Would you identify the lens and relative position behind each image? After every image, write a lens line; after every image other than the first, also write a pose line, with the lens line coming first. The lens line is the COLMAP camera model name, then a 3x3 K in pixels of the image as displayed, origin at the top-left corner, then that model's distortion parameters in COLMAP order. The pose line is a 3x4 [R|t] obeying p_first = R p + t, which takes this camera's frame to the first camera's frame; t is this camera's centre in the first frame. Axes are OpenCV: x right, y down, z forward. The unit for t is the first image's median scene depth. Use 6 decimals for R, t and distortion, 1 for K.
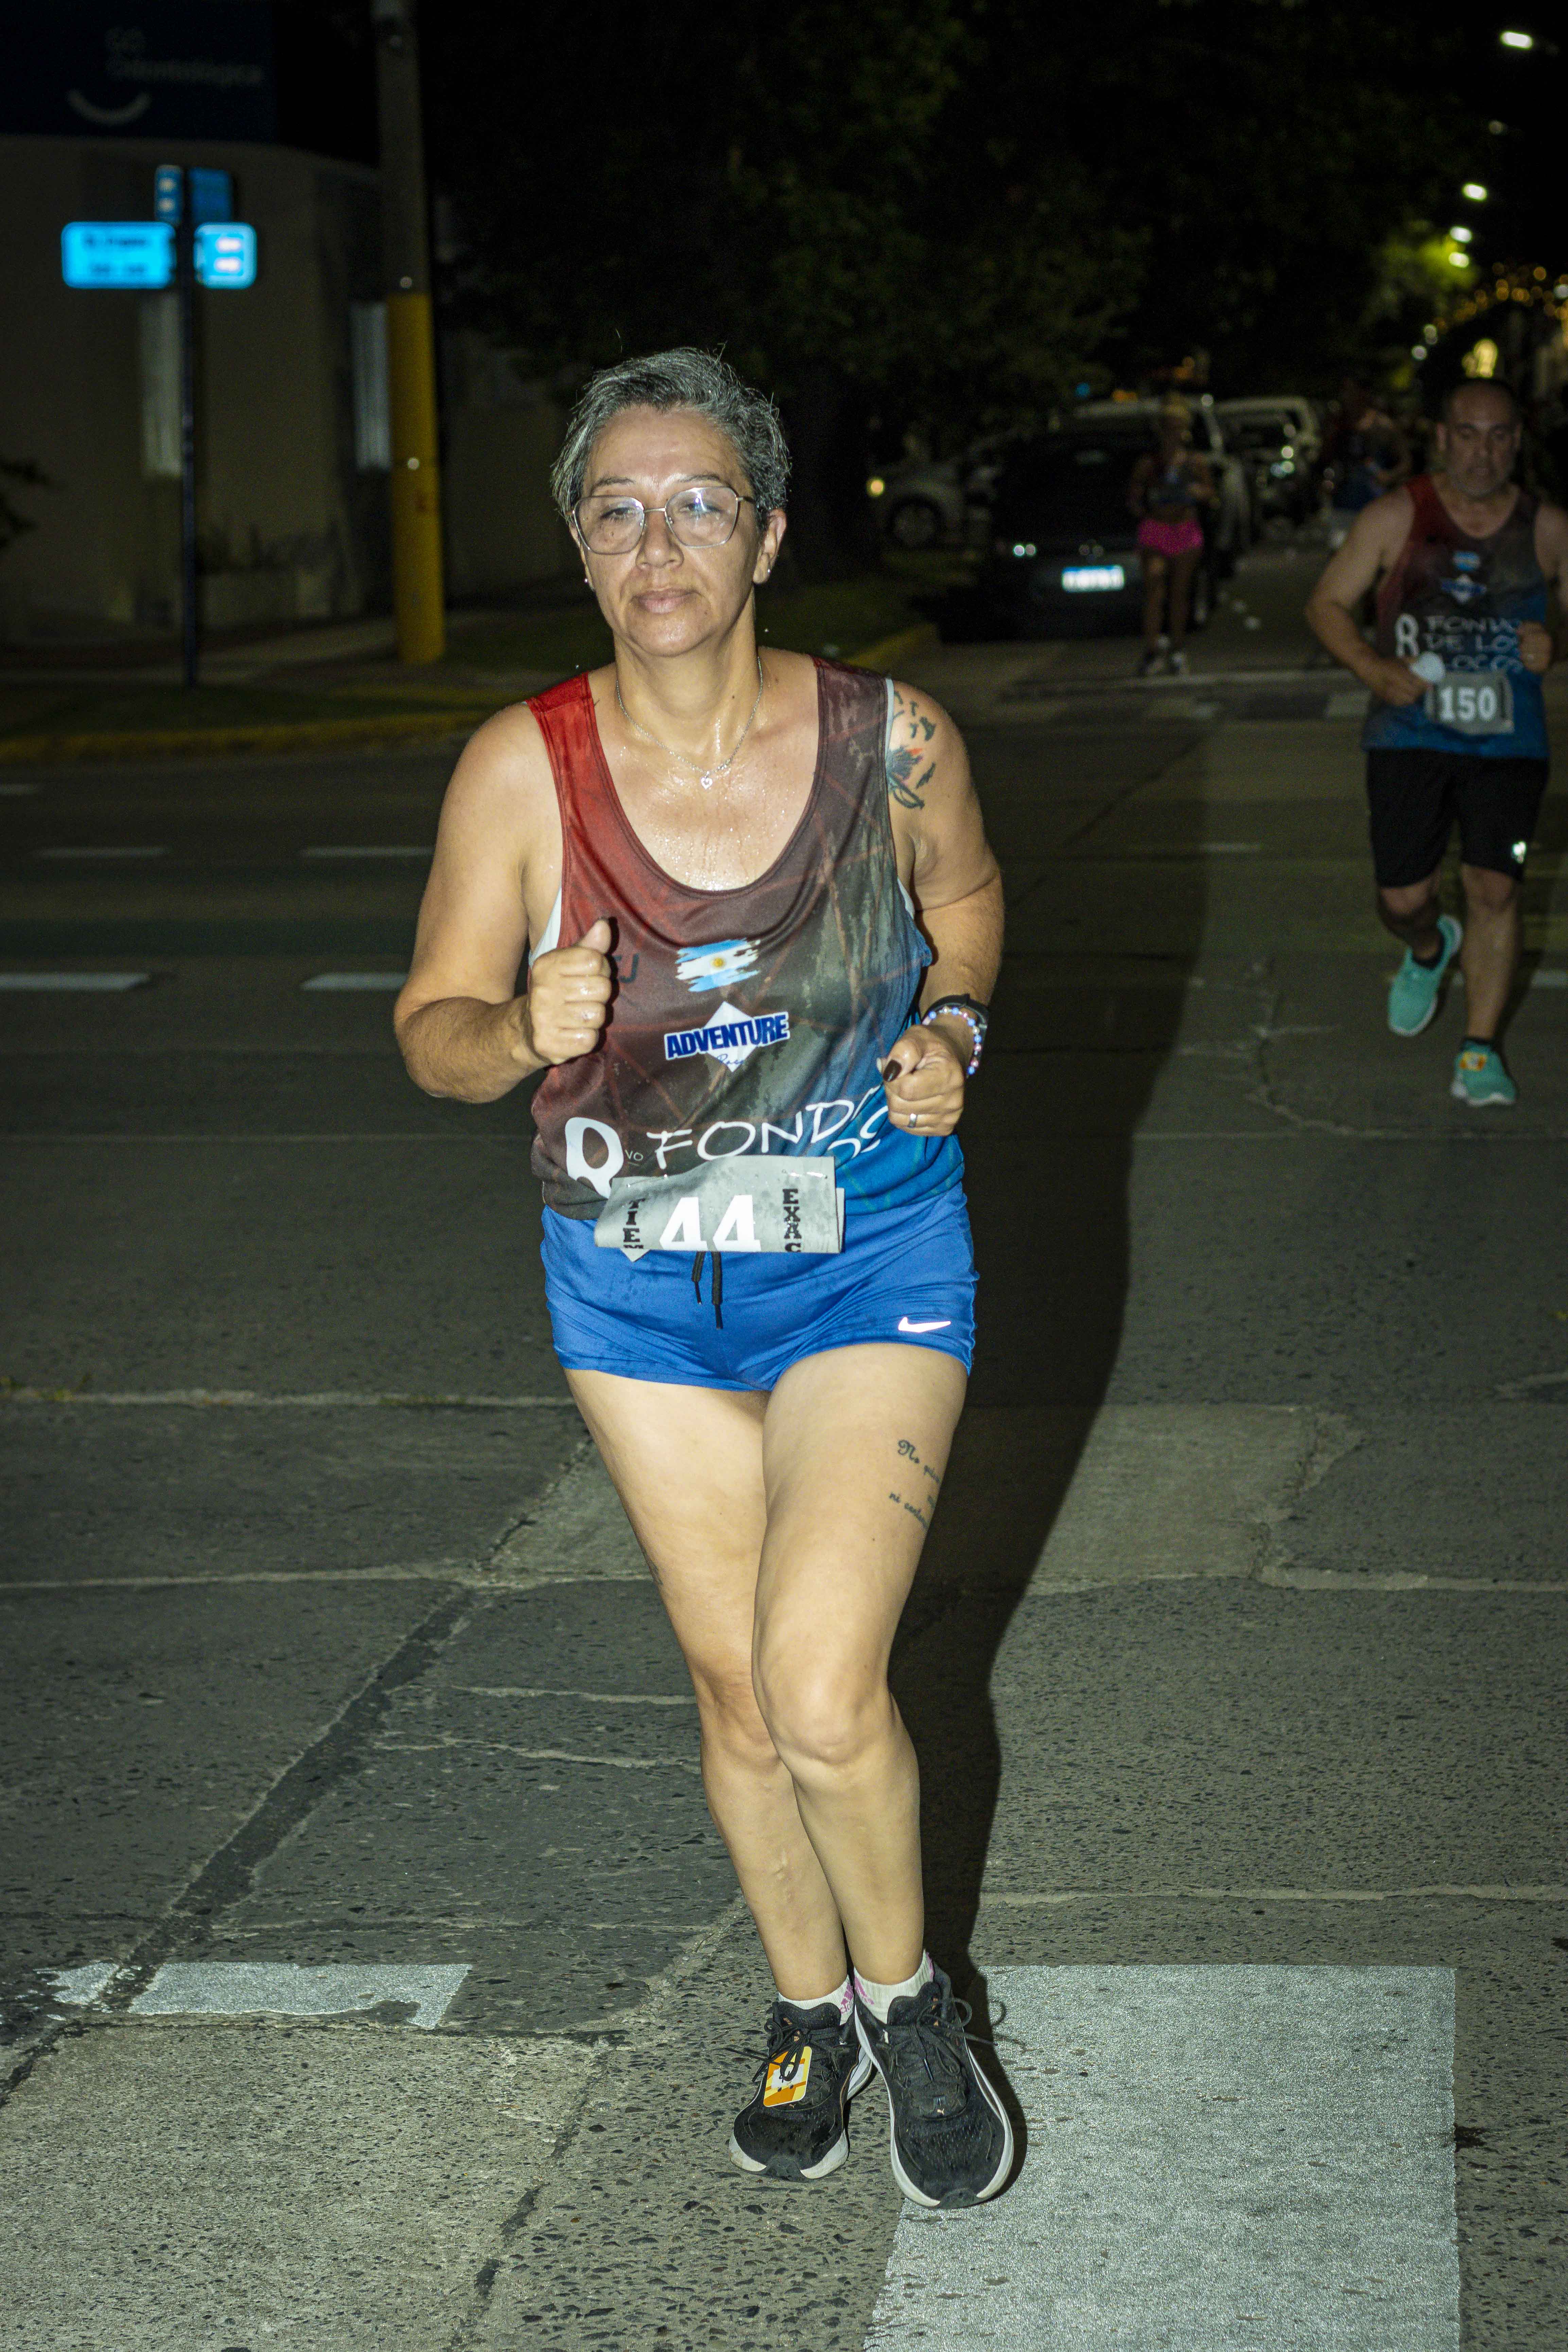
lens RADIAL K [[5398.7, 0, 783.6], [0, 5398.7, 1273.2], [0, 0, 1]] dist [0.120878, 0.086090]
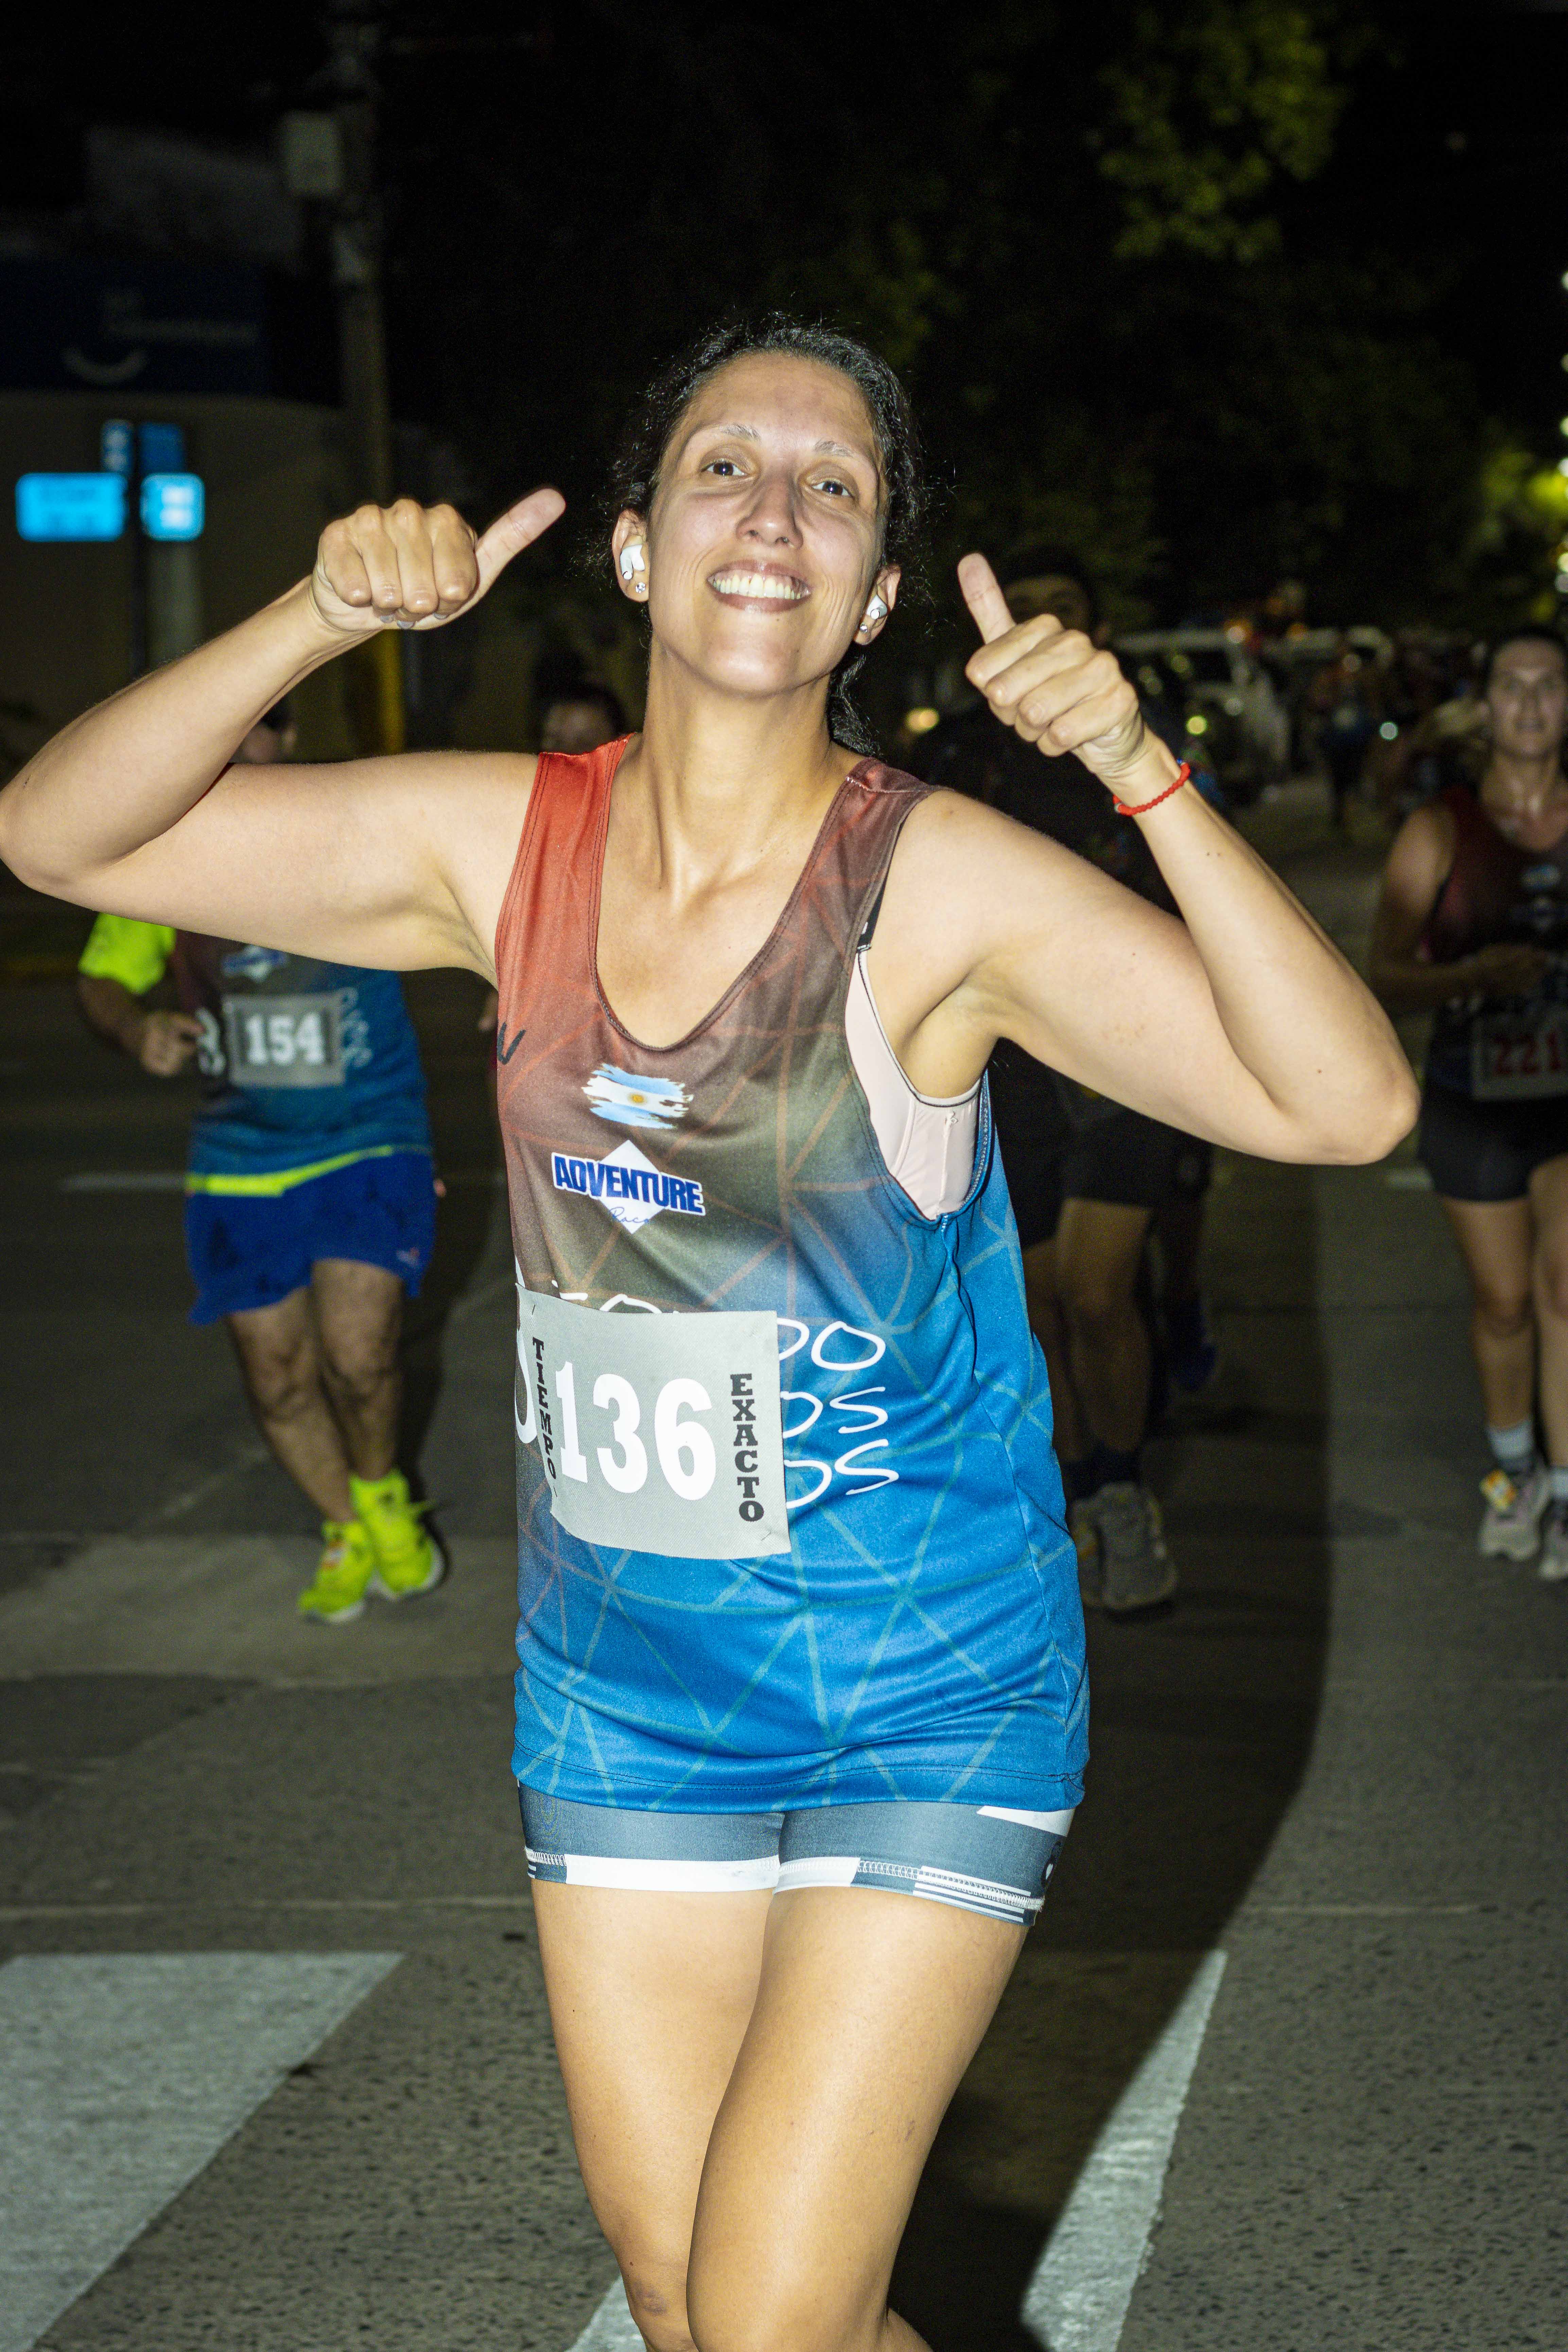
lens RADIAL K [[5398.7, 0, 783.6], [0, 5398.7, 1273.2], [0, 0, 1]] dist [0.120878, 0.086090]
pose [[0.999577, -0.001879, -0.029027, 0.082446], [0.000660, 0.999120, -0.041944, 0.009195], [0.029080, 0.041907, 0.998698, -0.070320]]
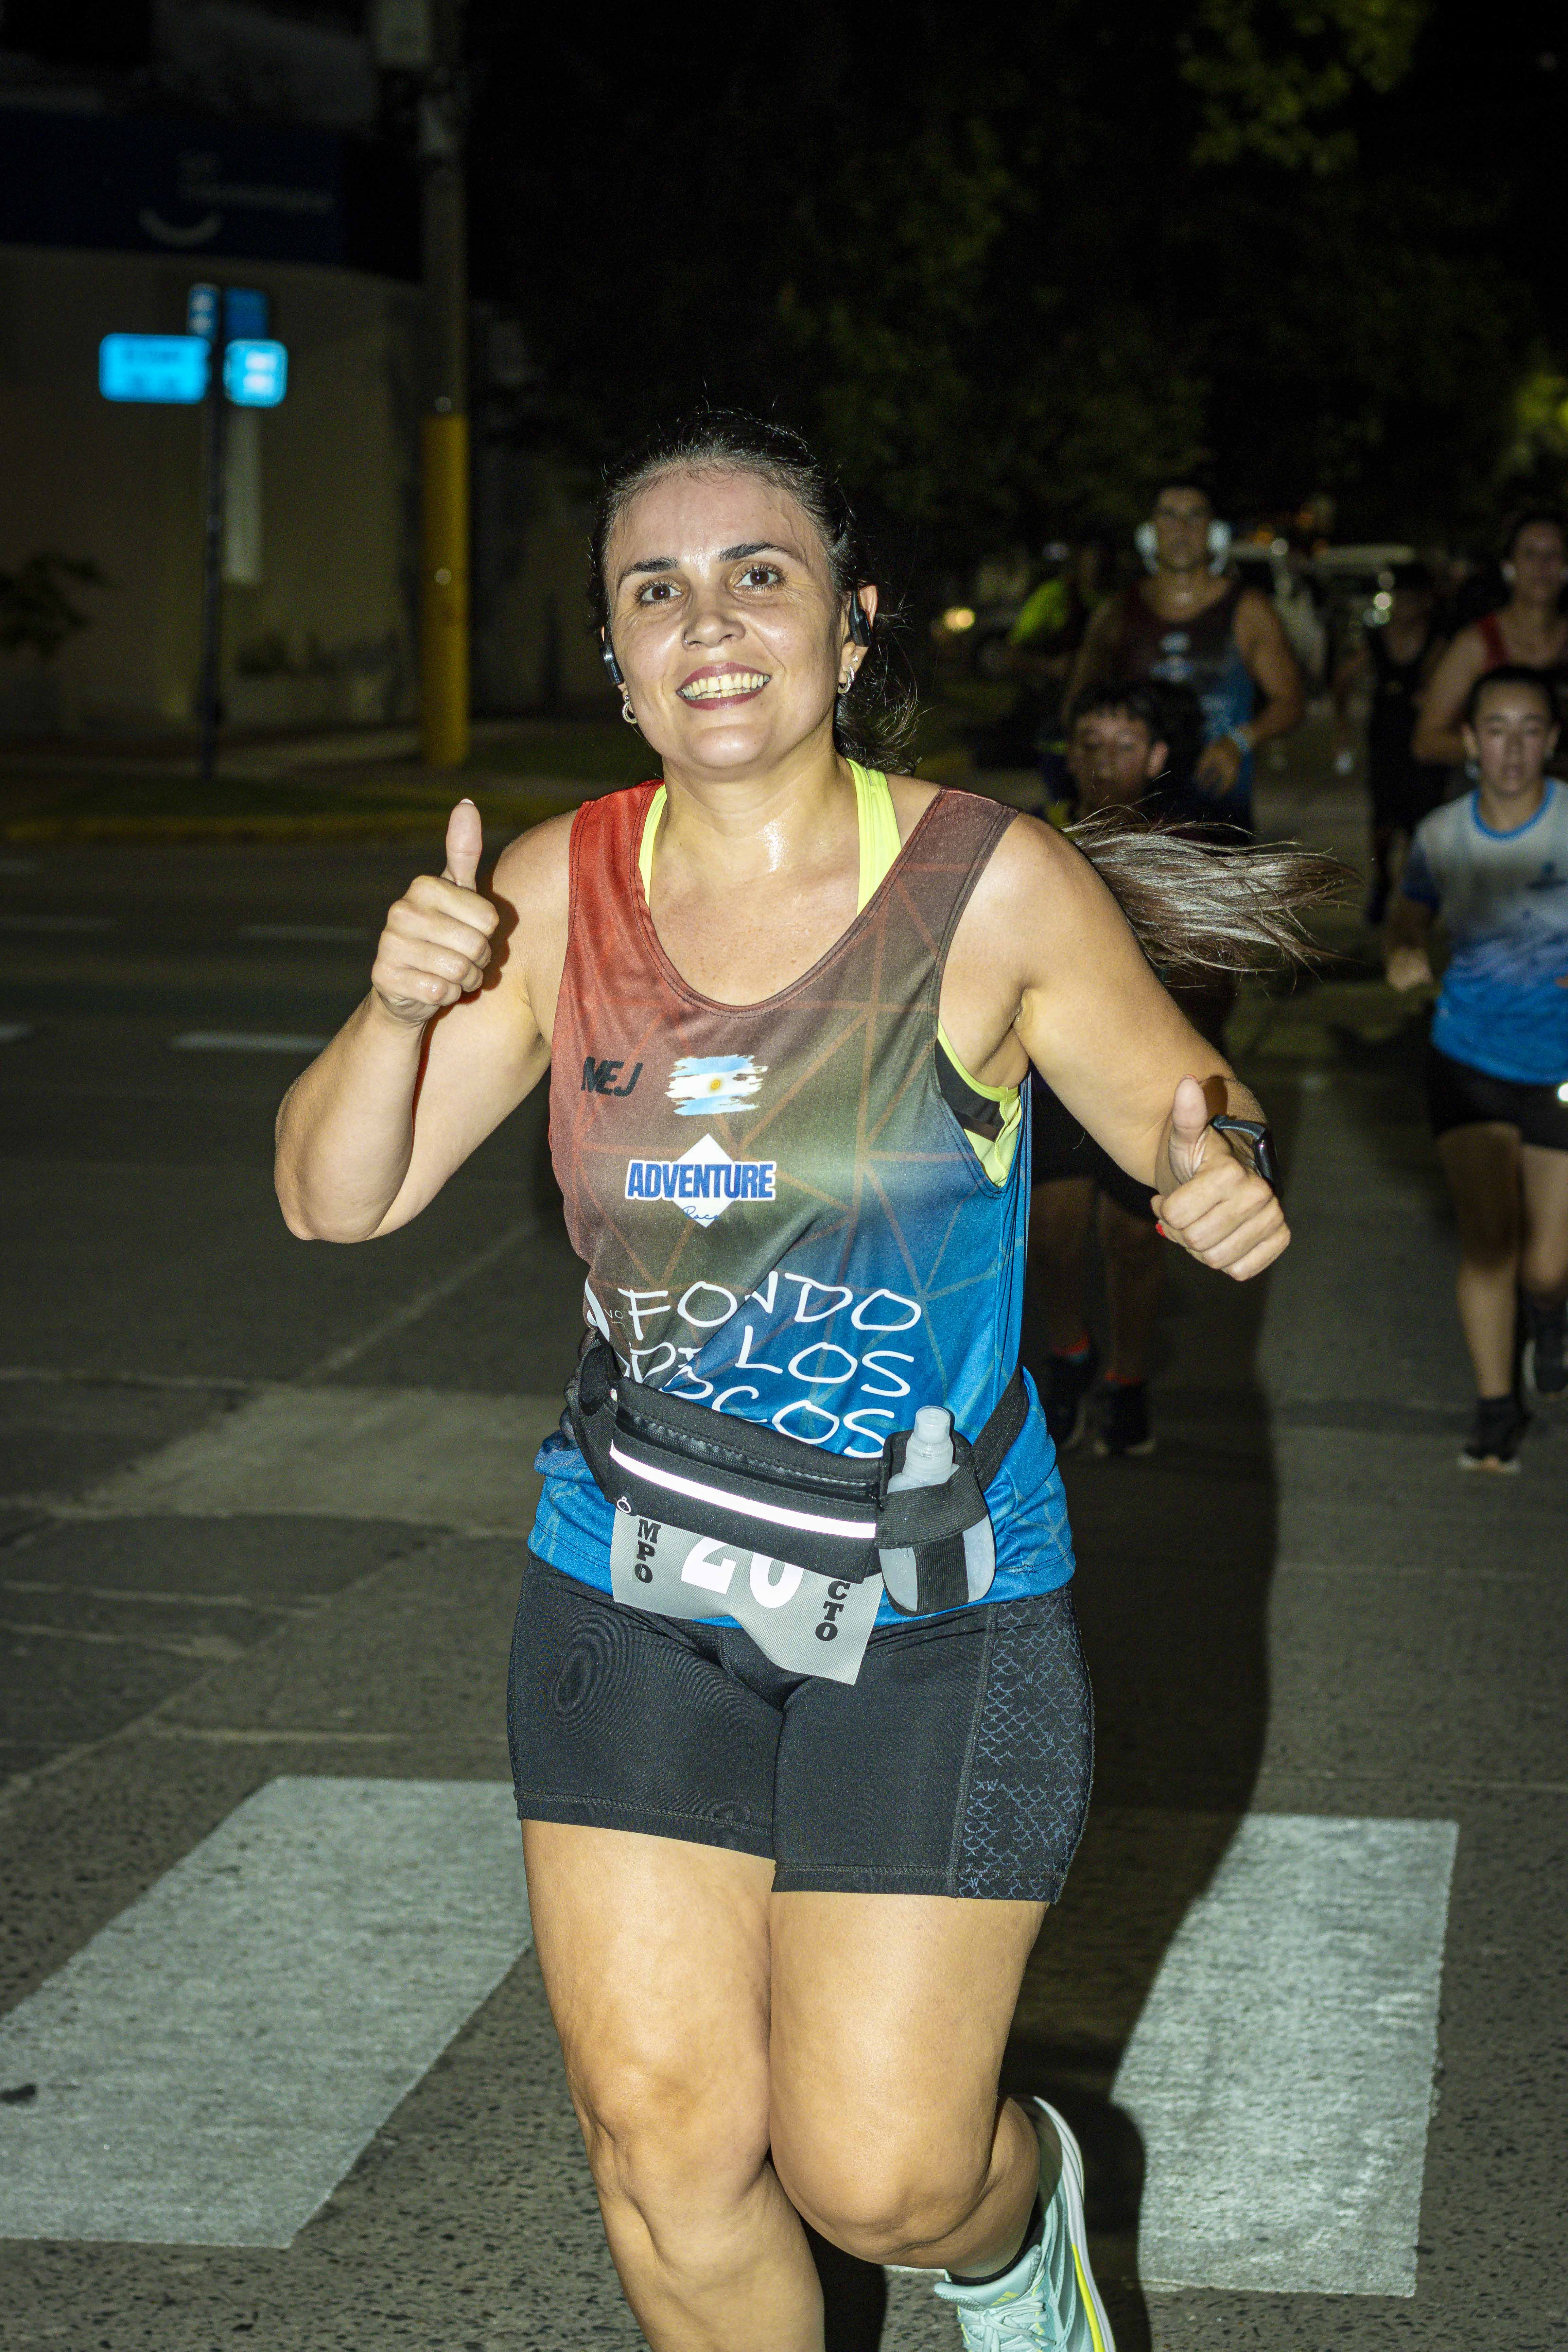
lens RADIAL K [[5398.7, 0, 783.6], [0, 5398.7, 1273.2], [0, 0, 1]] dist [0.120878, 0.086090]
pose [[0.998825, 0.041099, -0.025684, 0.061058], [-0.041683, 0.998875, -0.022617, 0.012204], [0.024726, 0.023661, 0.999414, -0.082666]]
